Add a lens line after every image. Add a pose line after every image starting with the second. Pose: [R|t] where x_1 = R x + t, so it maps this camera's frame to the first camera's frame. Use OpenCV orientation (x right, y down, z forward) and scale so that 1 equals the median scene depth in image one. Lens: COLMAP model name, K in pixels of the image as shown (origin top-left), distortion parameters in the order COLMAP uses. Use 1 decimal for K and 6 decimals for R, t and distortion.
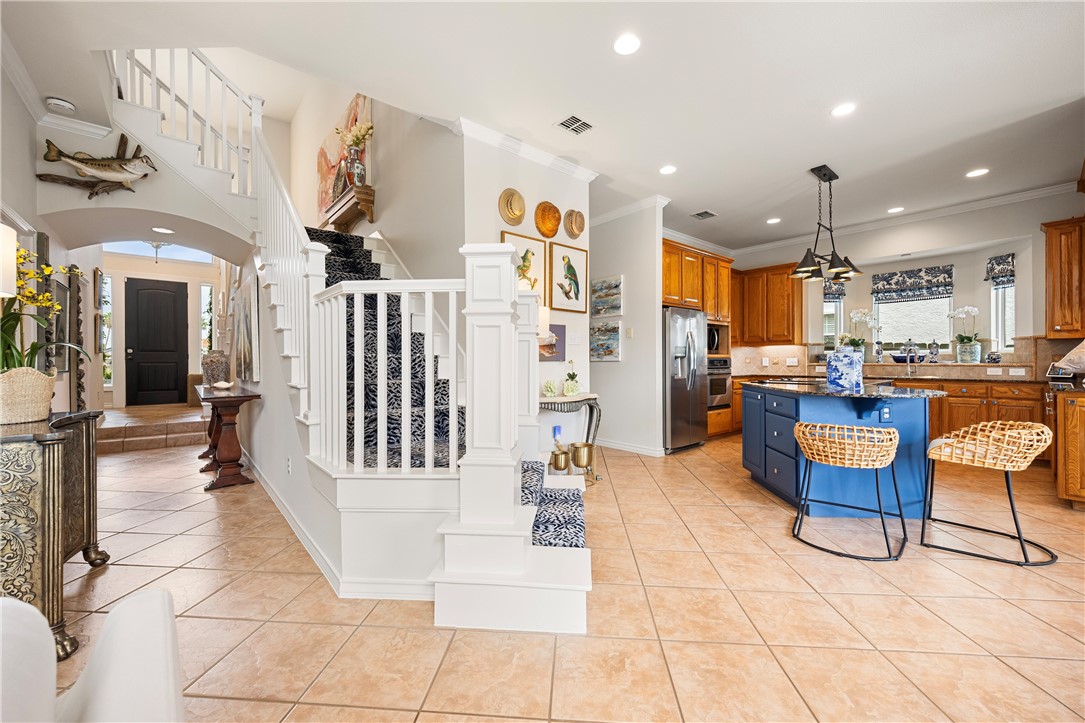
lens RADIAL K [[429.0, 0, 541.9], [0, 429.0, 361.2], [0, 0, 1]] dist [-0.002769, -0.000730]
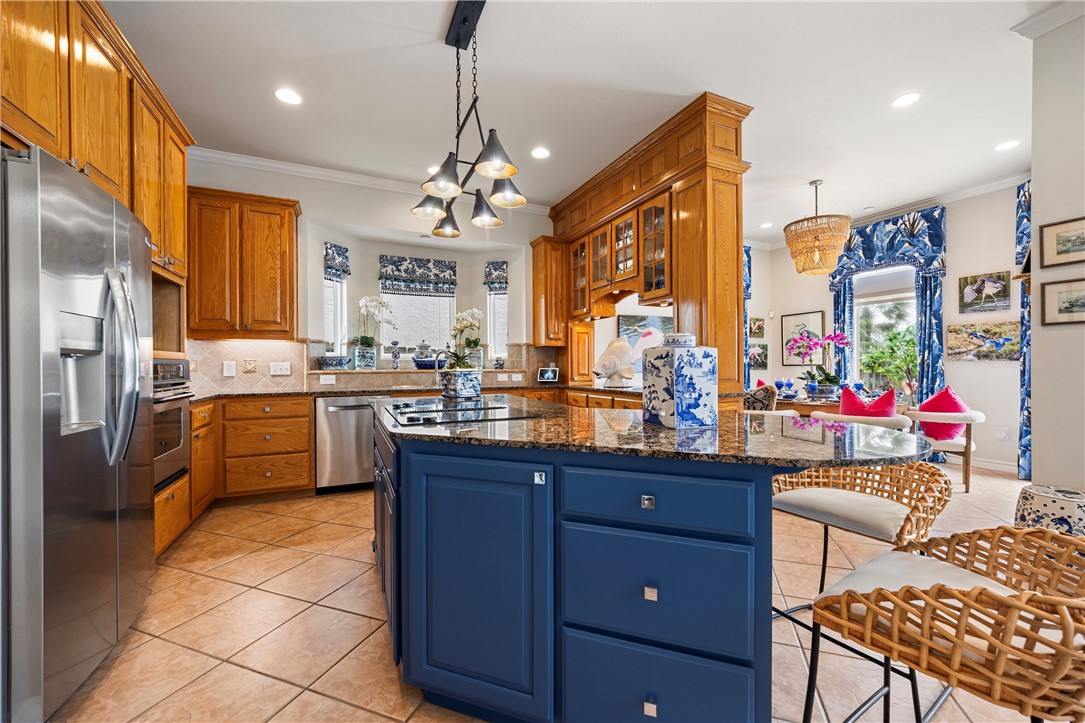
lens RADIAL K [[429.0, 0, 548.7], [0, 429.0, 371.5], [0, 0, 1]] dist [-0.002769, -0.000730]
pose [[0.263406, -0.010841, 0.964624, 0.131904], [0.002858, 0.999941, 0.010457, 0.000013], [-0.964681, 0.000002, 0.263421, 0.599503]]
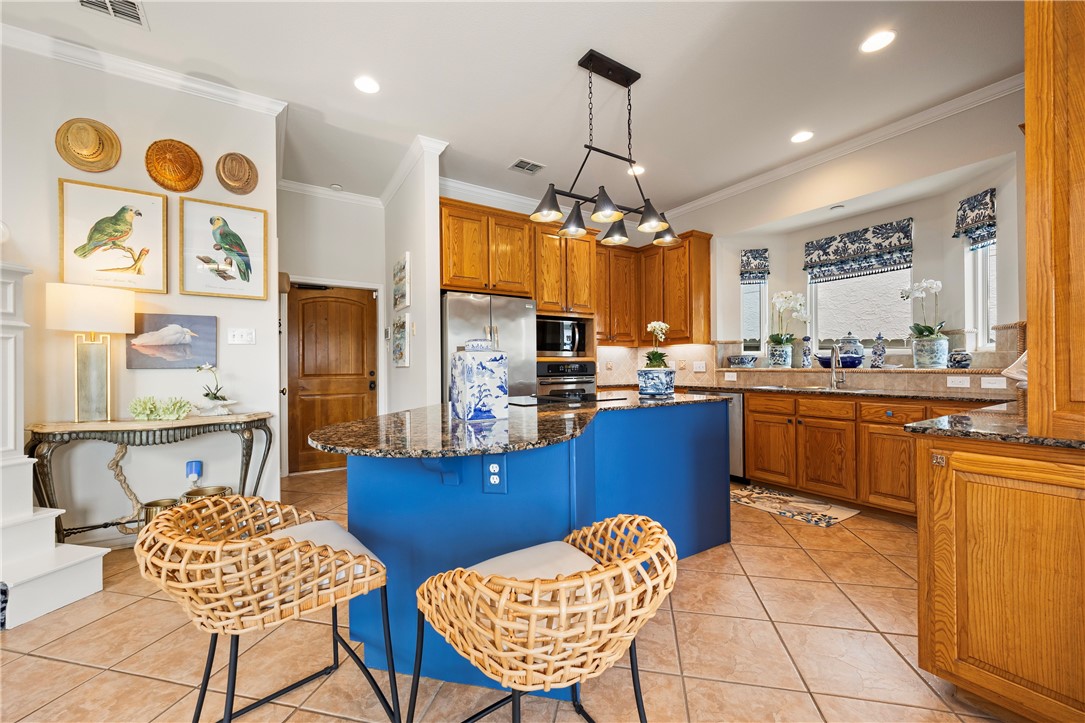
lens RADIAL K [[429.0, 0, 541.2], [0, 429.0, 361.7], [0, 0, 1]] dist [-0.002769, -0.000730]
pose [[0.990587, -0.005044, -0.136789, 0.516764], [0.003606, 0.999936, -0.010758, -0.000566], [0.136835, 0.010164, 0.990542, 0.292003]]
